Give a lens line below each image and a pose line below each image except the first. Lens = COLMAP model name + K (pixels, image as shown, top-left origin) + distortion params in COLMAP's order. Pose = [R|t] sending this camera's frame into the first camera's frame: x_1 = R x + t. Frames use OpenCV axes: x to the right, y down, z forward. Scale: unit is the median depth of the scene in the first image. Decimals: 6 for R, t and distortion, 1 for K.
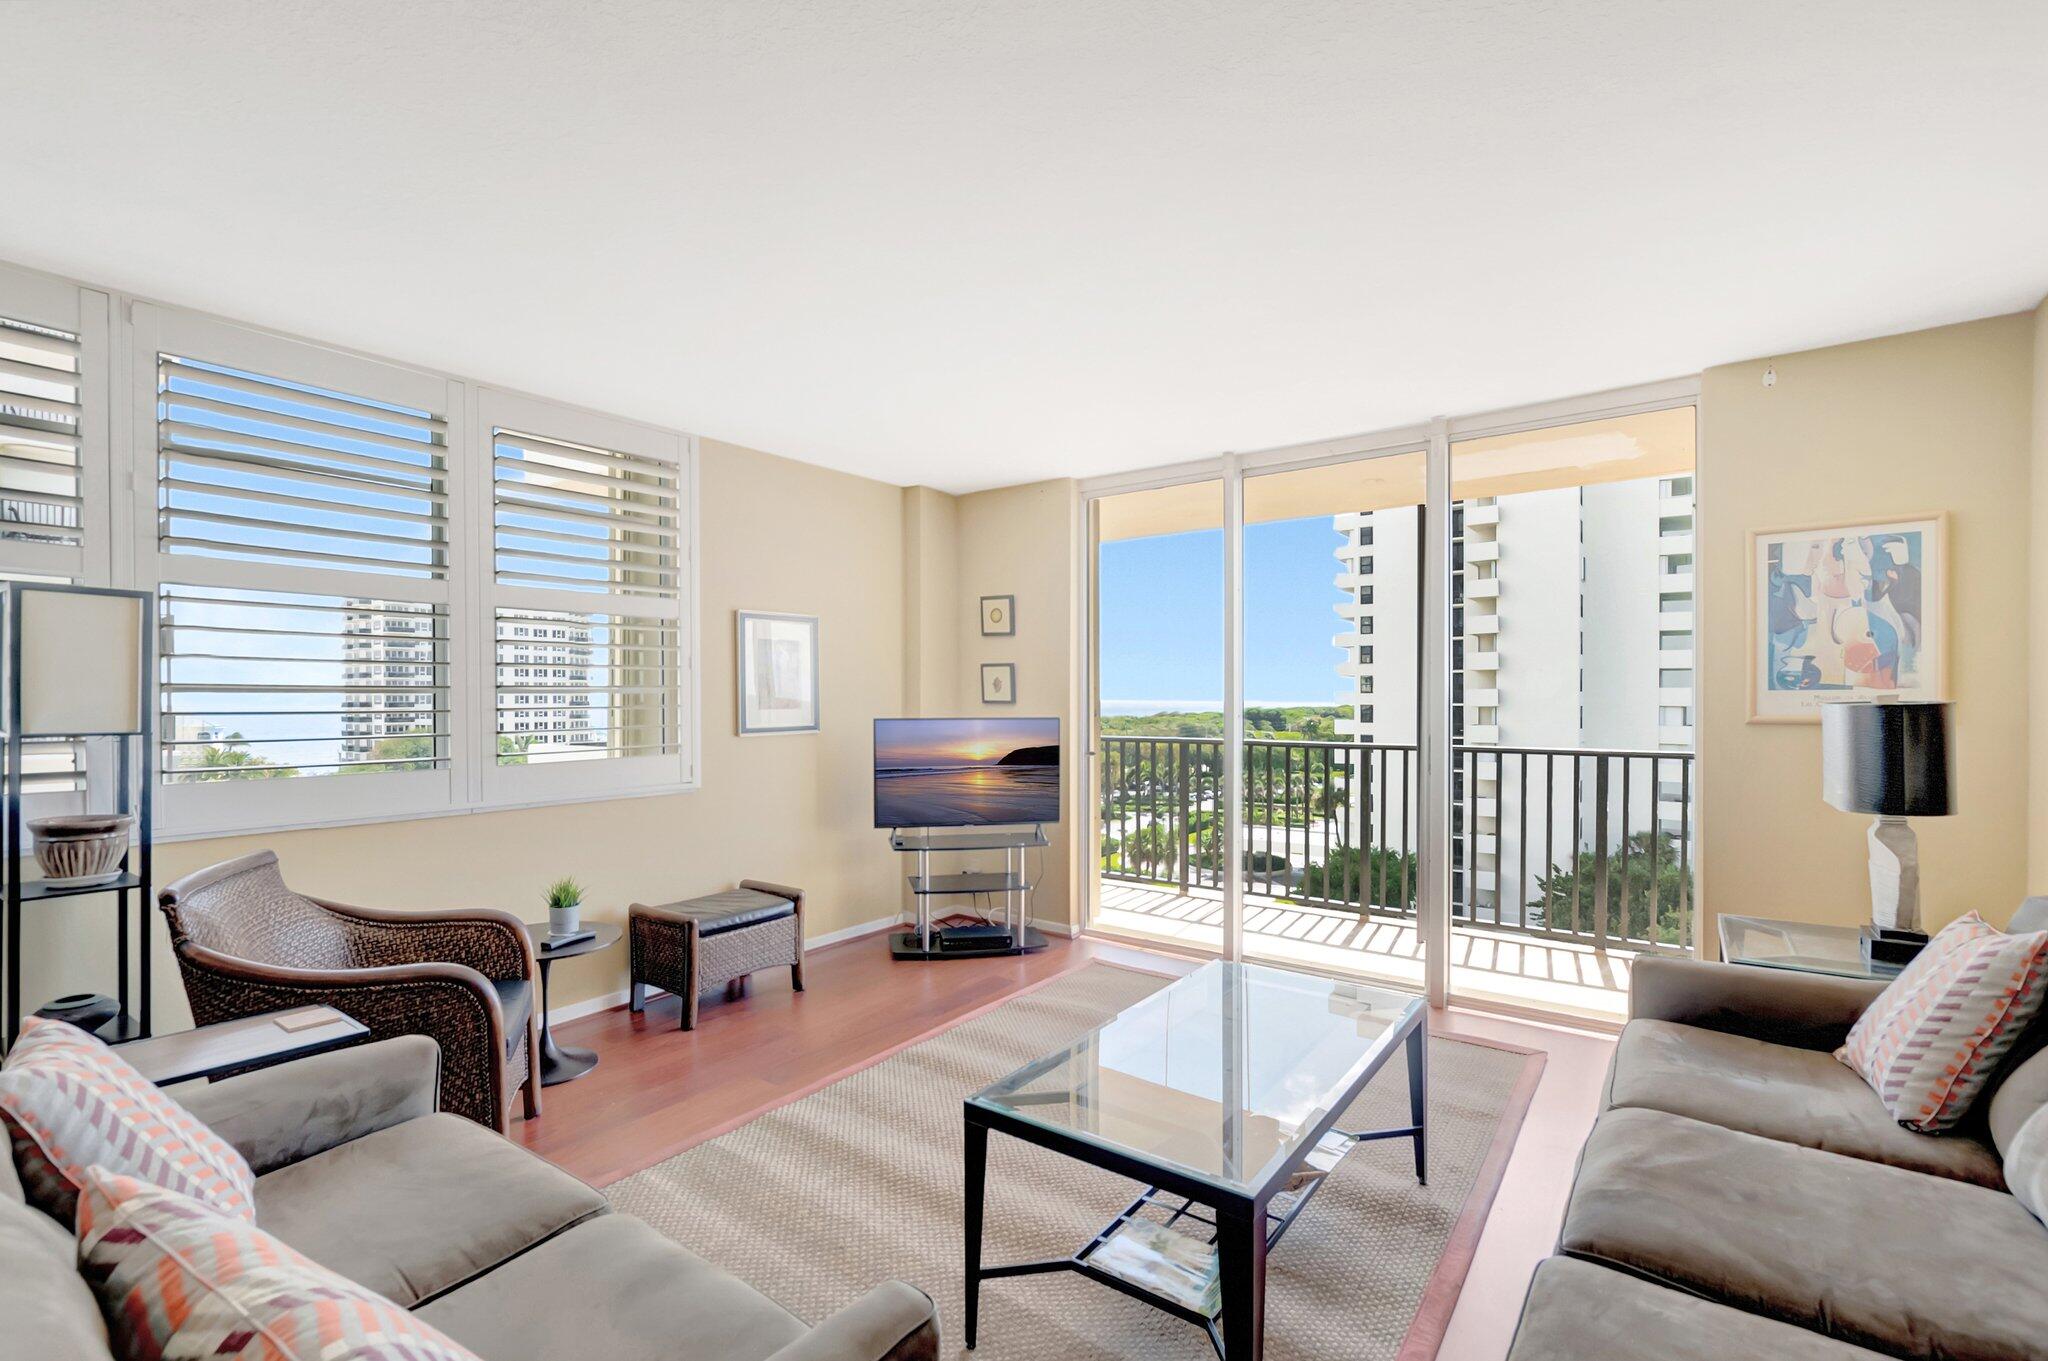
lens RADIAL K [[894.0, 0, 1023.8], [0, 894.0, 693.3], [0, 0, 1]] dist [-0.002552, 0.000000]
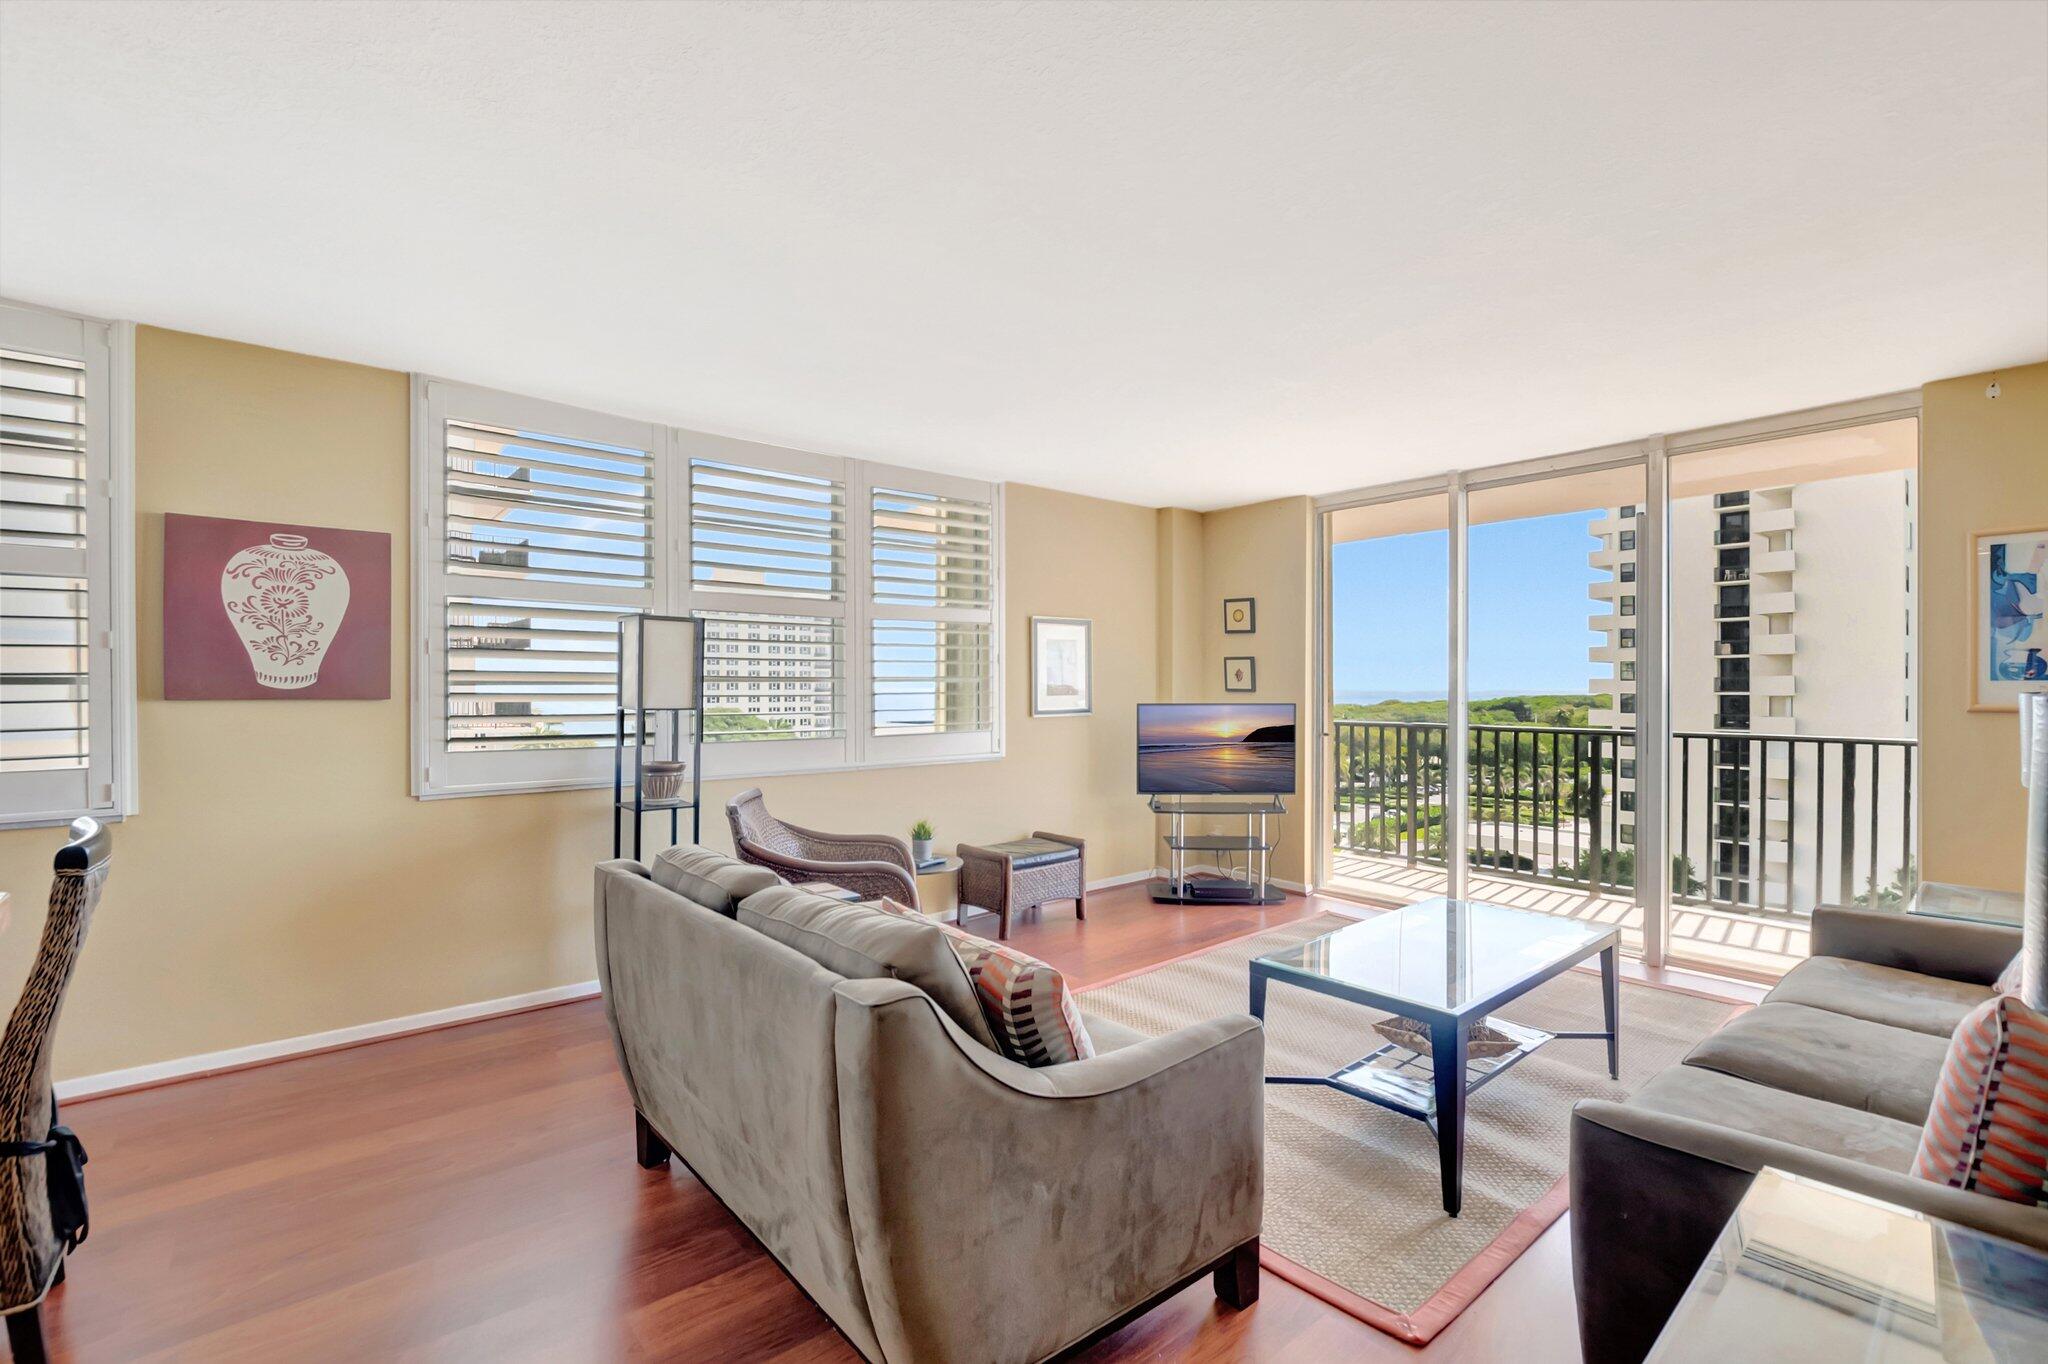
lens RADIAL K [[898.8, 0, 1024.0], [0, 898.8, 682.0], [0, 0, 1]] dist [-0.003045, 0.000423]
pose [[0.973370, 0.000104, -0.229240, -0.037290], [0.000253, 0.999999, 0.001525, -0.002470], [0.229240, -0.001542, 0.973369, -0.220667]]
